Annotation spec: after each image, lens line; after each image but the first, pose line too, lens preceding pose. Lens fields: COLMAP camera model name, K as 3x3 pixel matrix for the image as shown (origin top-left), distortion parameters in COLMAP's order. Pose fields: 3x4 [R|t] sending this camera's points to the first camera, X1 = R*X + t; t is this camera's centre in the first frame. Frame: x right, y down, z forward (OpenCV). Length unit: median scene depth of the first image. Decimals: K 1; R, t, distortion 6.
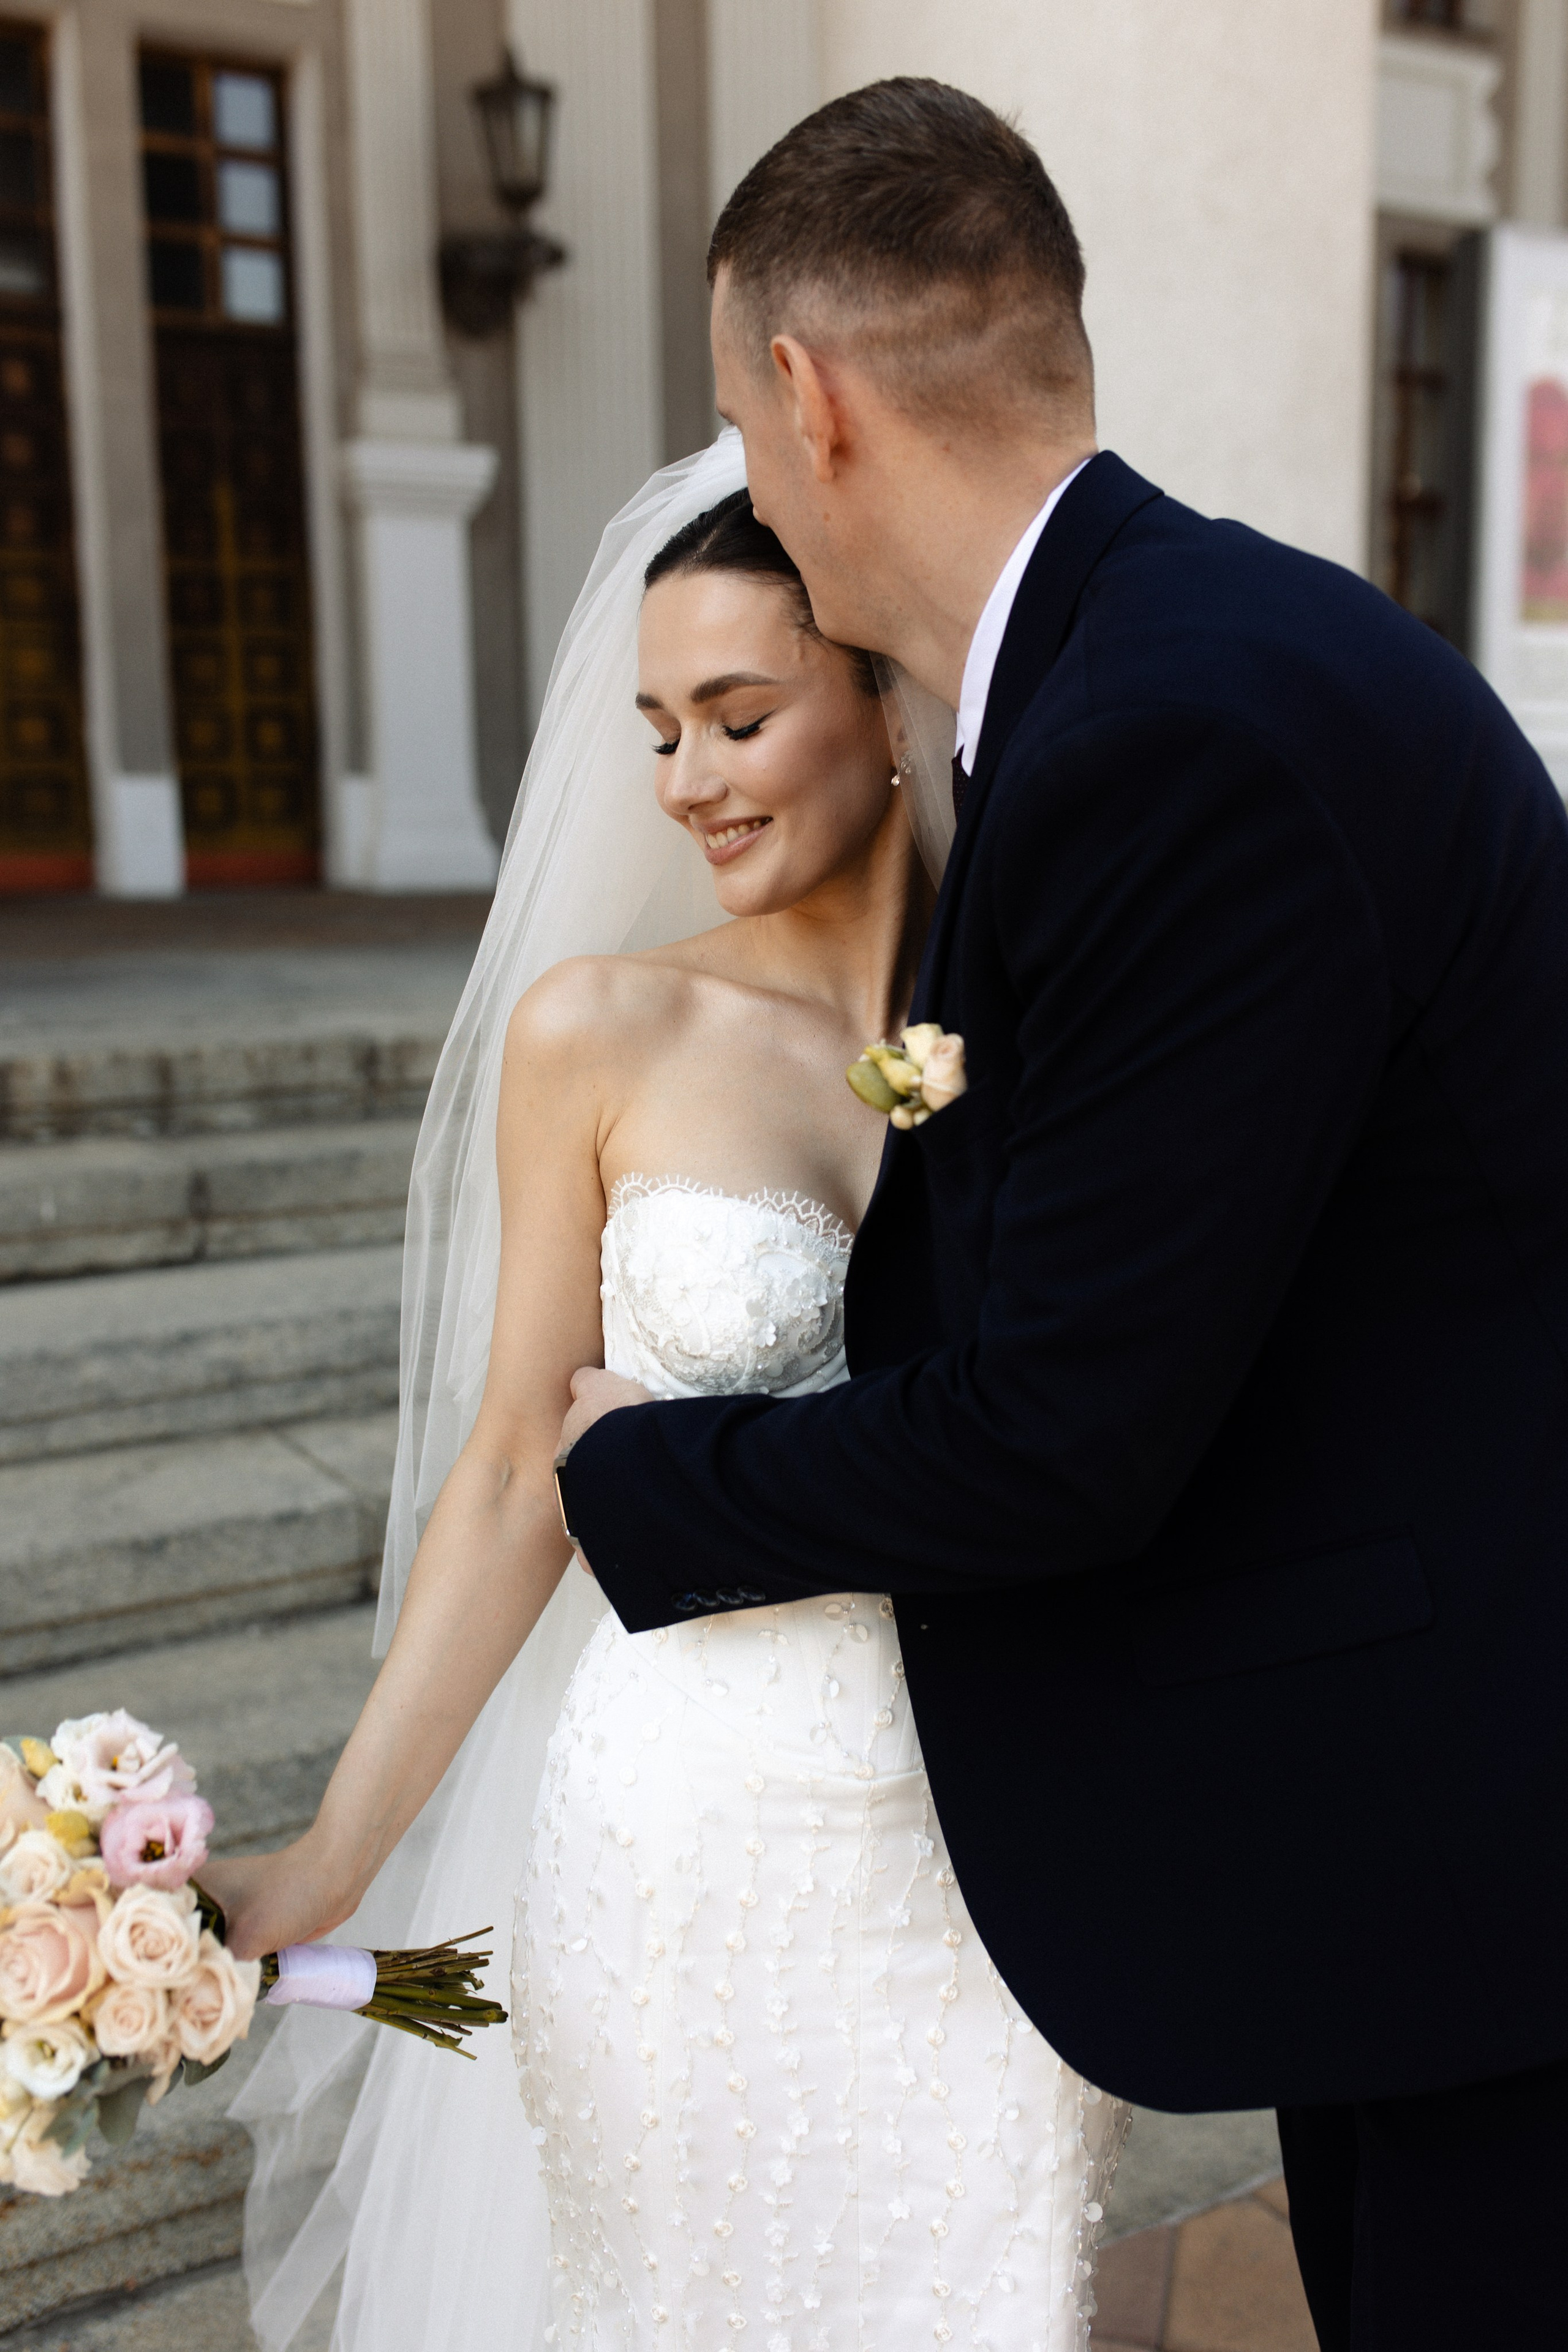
lens RADIAL K [[2234.8, 0, 780.6], [0, 2234.8, 1175.1], [0, 0, 1]] dist [0.004397, -0.001127]
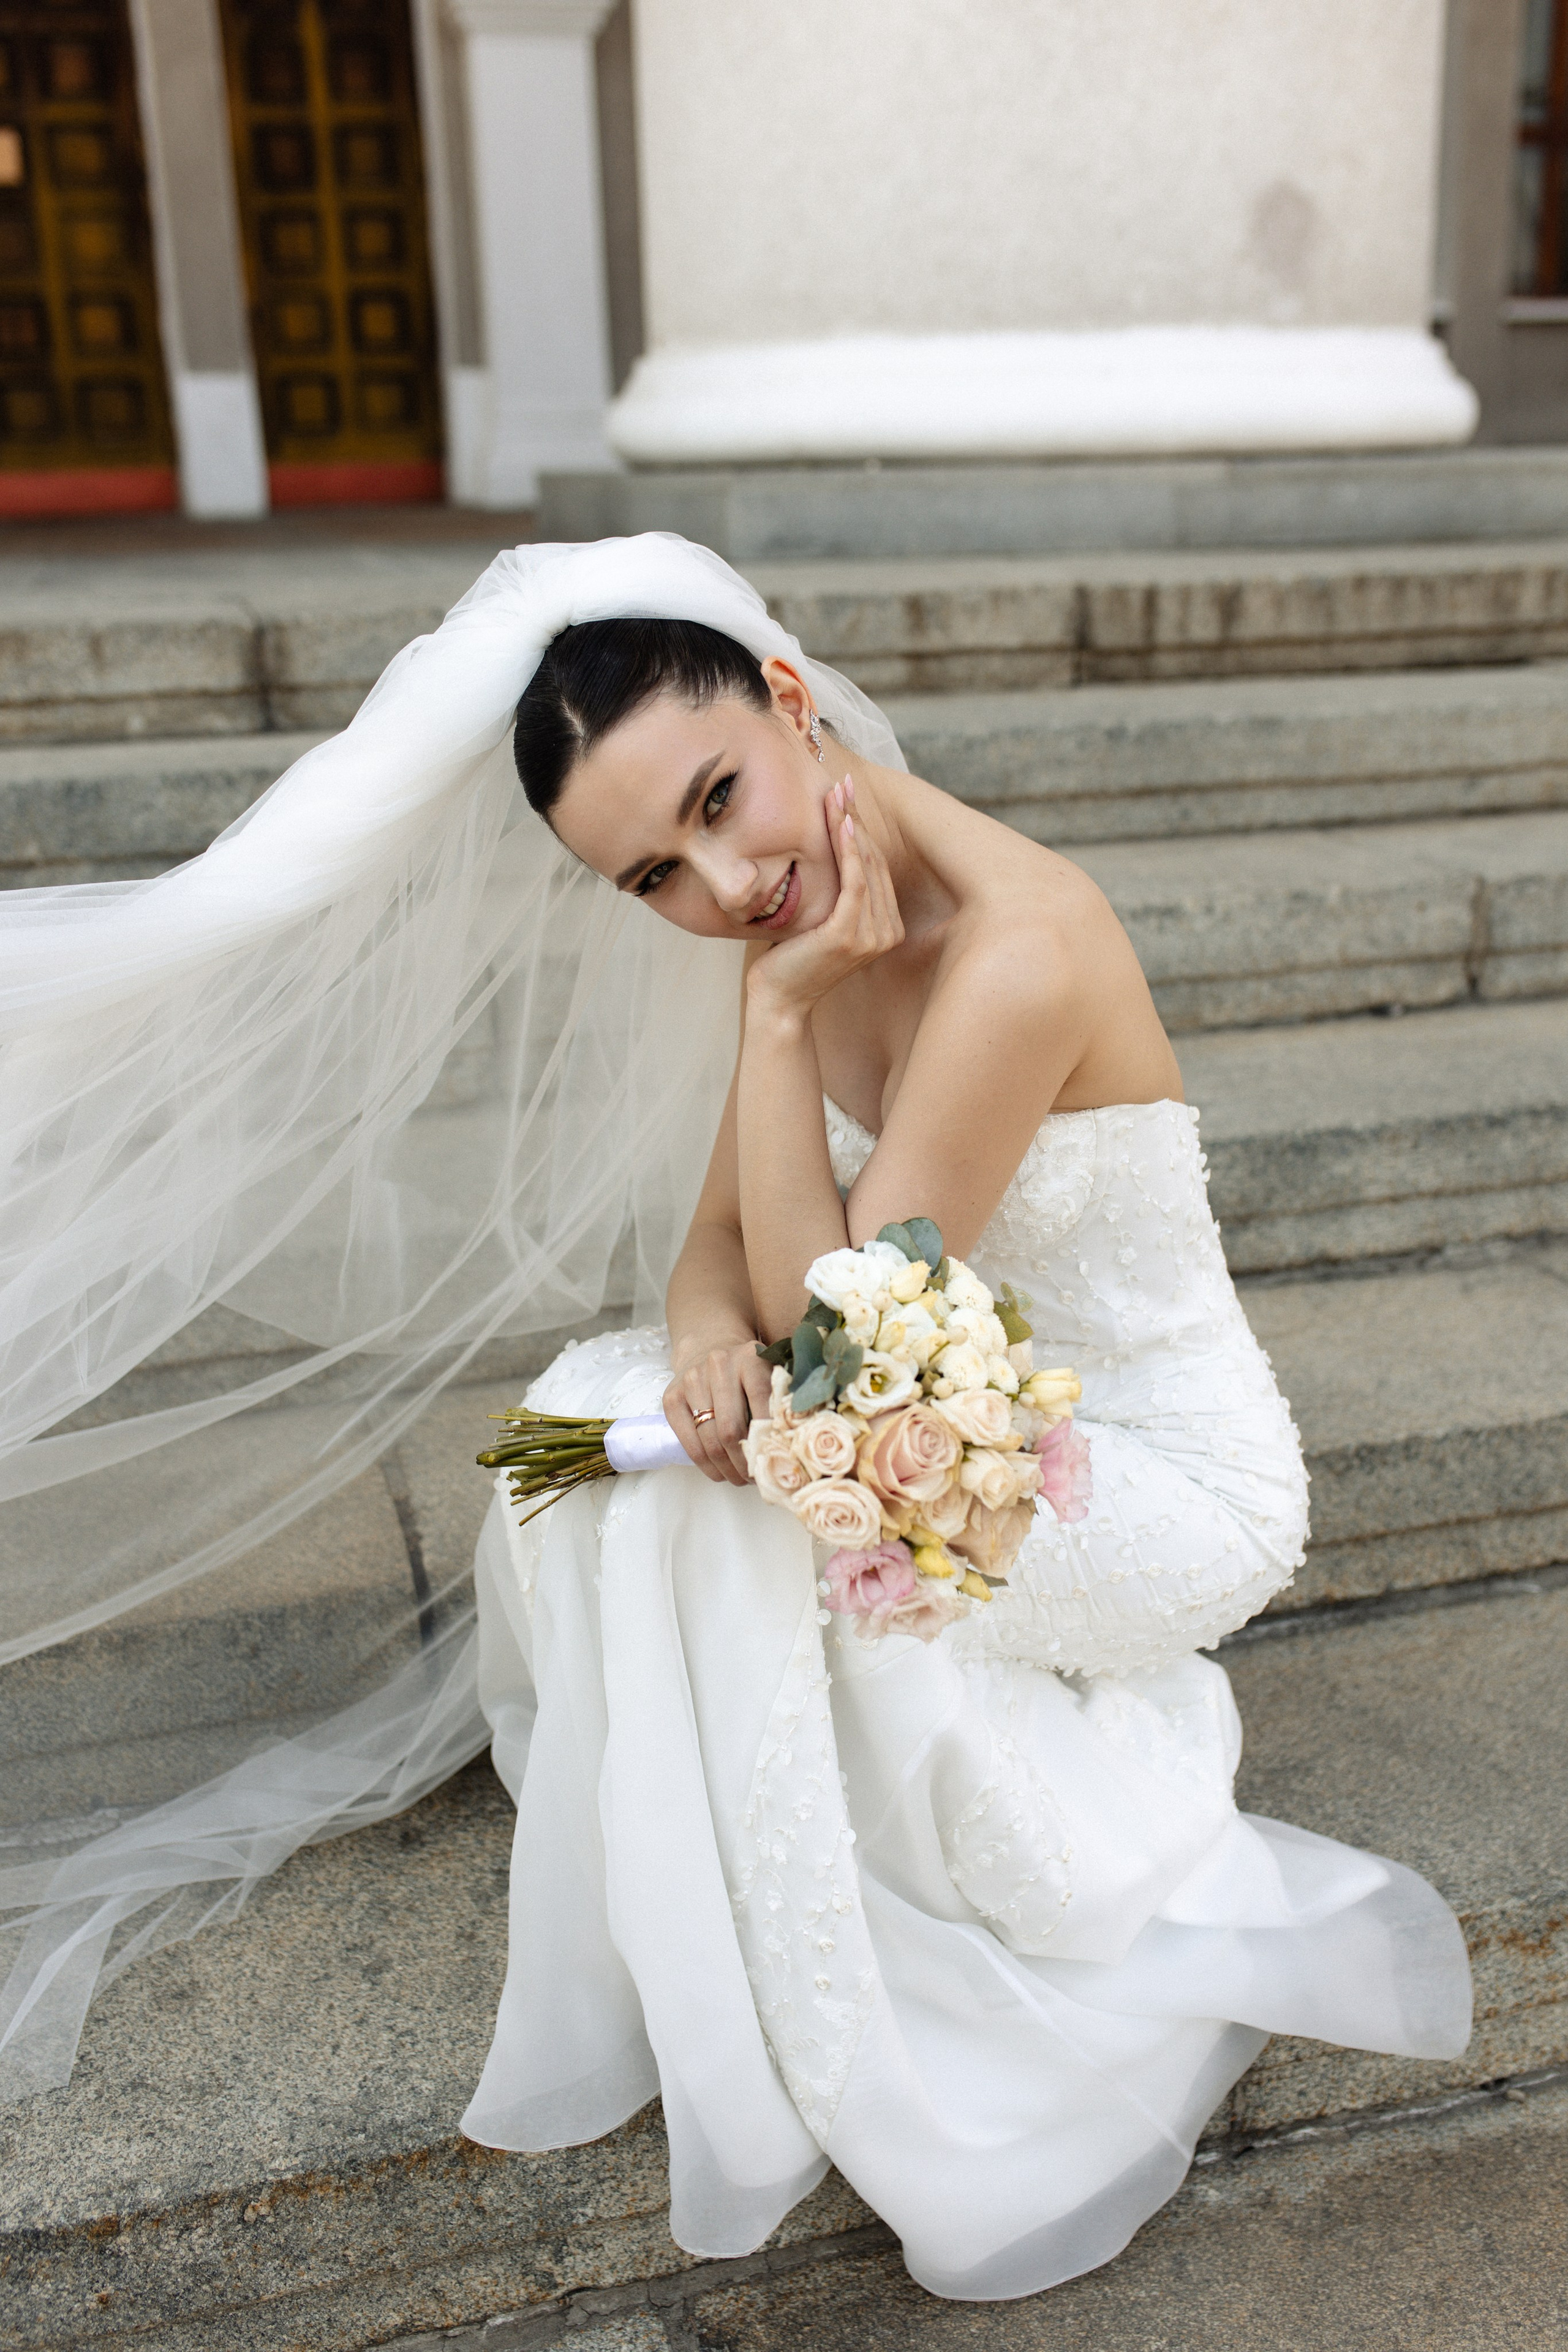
lens RADIAL K [[2234.8, 0, 780.6], [0, 2234.8, 1175.1], [0, 0, 1]] dist [0.004397, -0.001127]
pose [[0.967714, 0.058298, -0.245217, 0.322143], [-0.020604, 0.987925, 0.153560, -0.018640], [0.251208, -0.143549, 0.957229, 0.368027]]
